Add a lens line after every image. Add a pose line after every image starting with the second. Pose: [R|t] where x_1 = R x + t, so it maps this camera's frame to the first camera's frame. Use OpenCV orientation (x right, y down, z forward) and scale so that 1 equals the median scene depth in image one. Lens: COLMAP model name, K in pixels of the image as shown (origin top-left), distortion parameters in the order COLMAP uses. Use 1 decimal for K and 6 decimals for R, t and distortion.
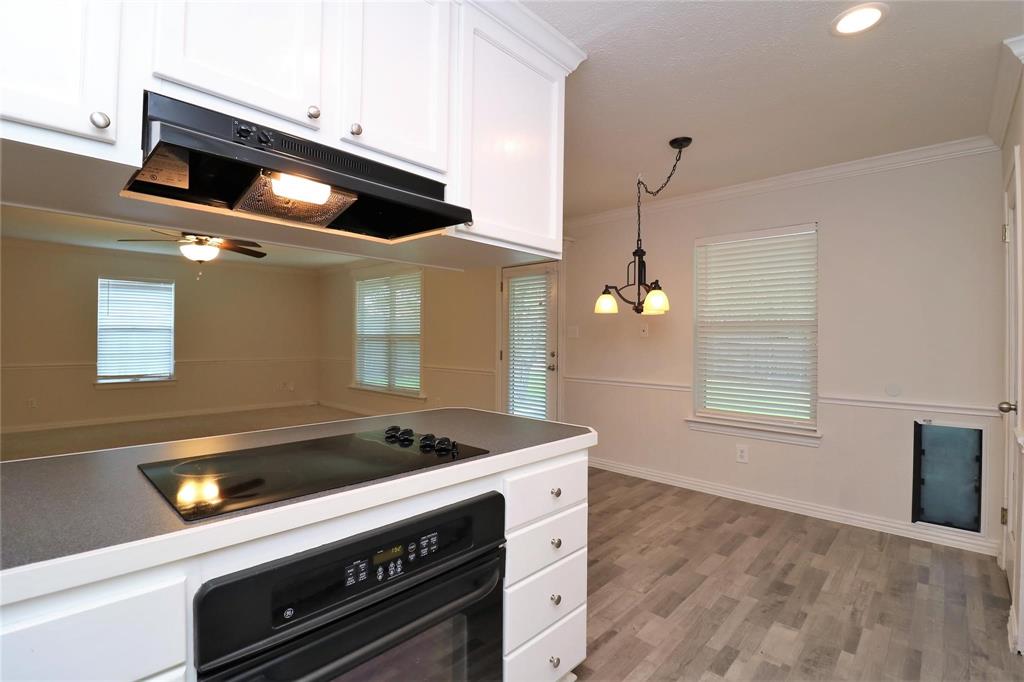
lens RADIAL K [[469.0, 0, 512.0], [0, 469.0, 341.0], [0, 0, 1]] dist [-0.014524, -0.000445]
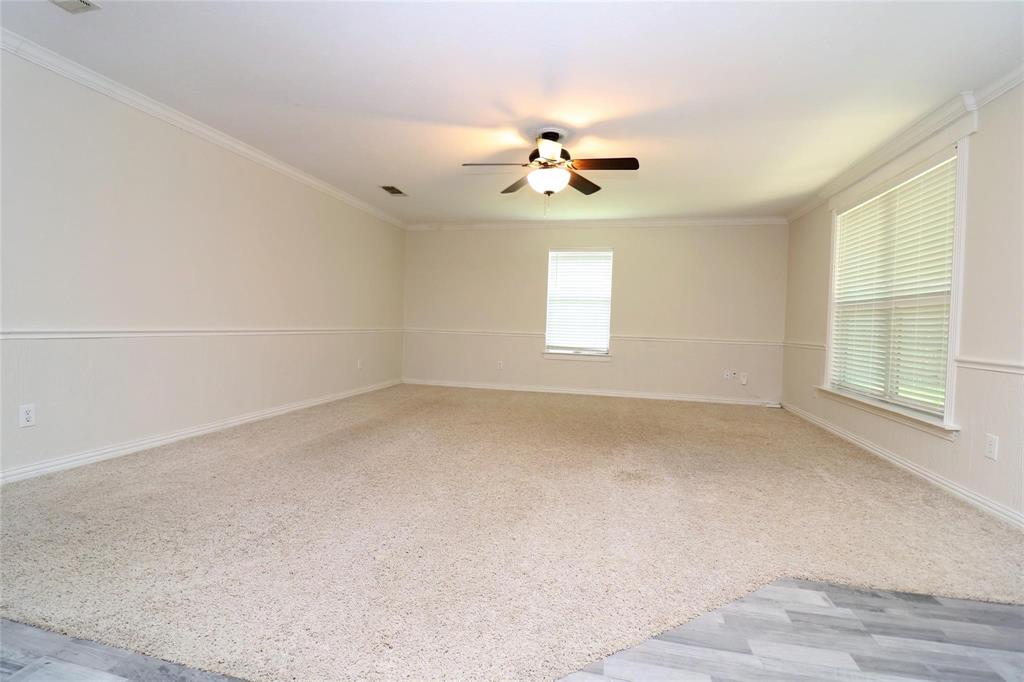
lens RADIAL K [[469.0, 0, 512.0], [0, 469.0, 341.0], [0, 0, 1]] dist [-0.014524, -0.000445]
pose [[0.501018, 0.042419, -0.864397, -0.017473], [-0.033464, 0.999001, 0.029628, 0.036961], [0.864790, 0.014082, 0.501937, 0.399784]]
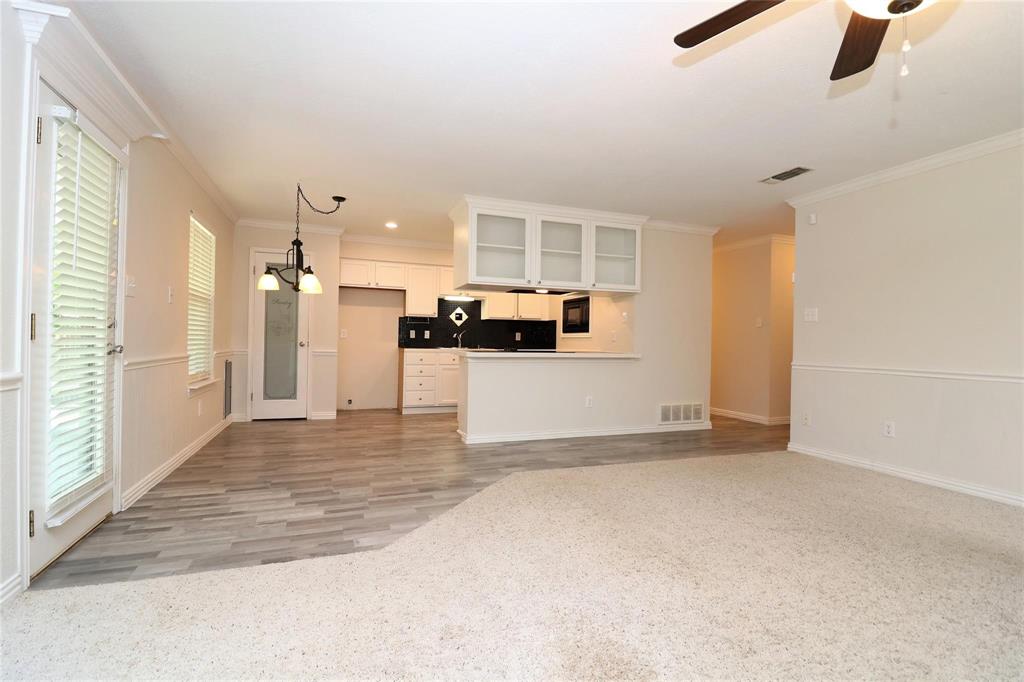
lens RADIAL K [[474.2, 0, 512.0], [0, 474.2, 341.0], [0, 0, 1]] dist [-0.000039, -0.000194]
pose [[-0.897137, -0.024357, 0.441080, -0.411015], [-0.024557, 0.999685, 0.005258, 0.026673], [-0.441069, -0.006115, -0.897453, 0.960546]]
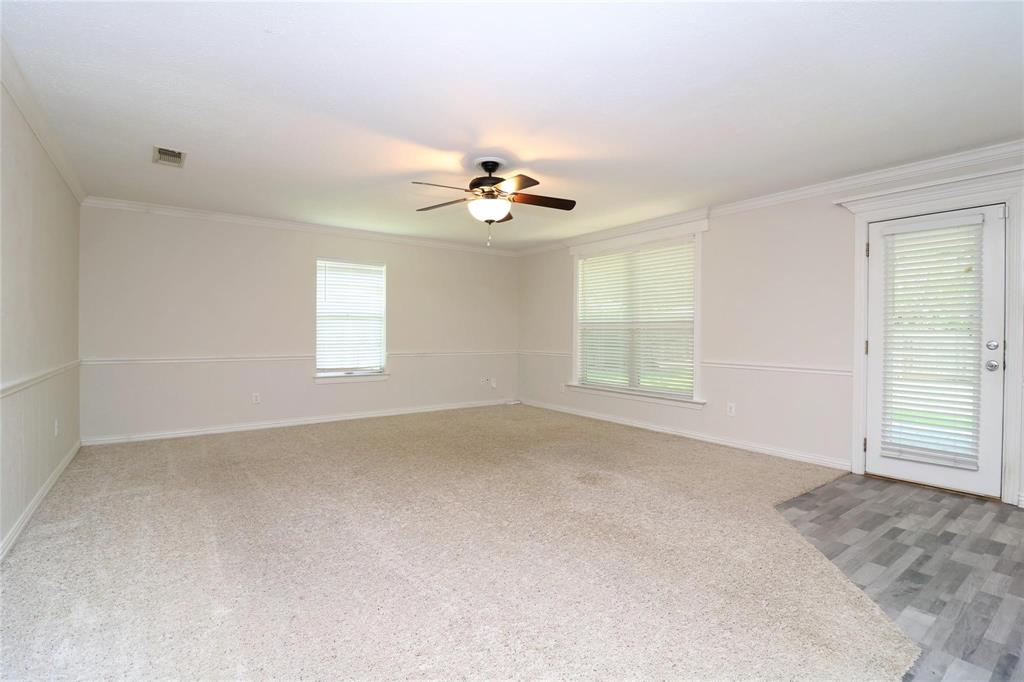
lens RADIAL K [[474.2, 0, 512.0], [0, 474.2, 341.0], [0, 0, 1]] dist [-0.000039, -0.000194]
pose [[0.980963, 0.003257, -0.194169, -0.340645], [-0.001458, 0.999955, 0.009410, 0.012869], [0.194191, -0.008948, 0.980923, 0.169641]]
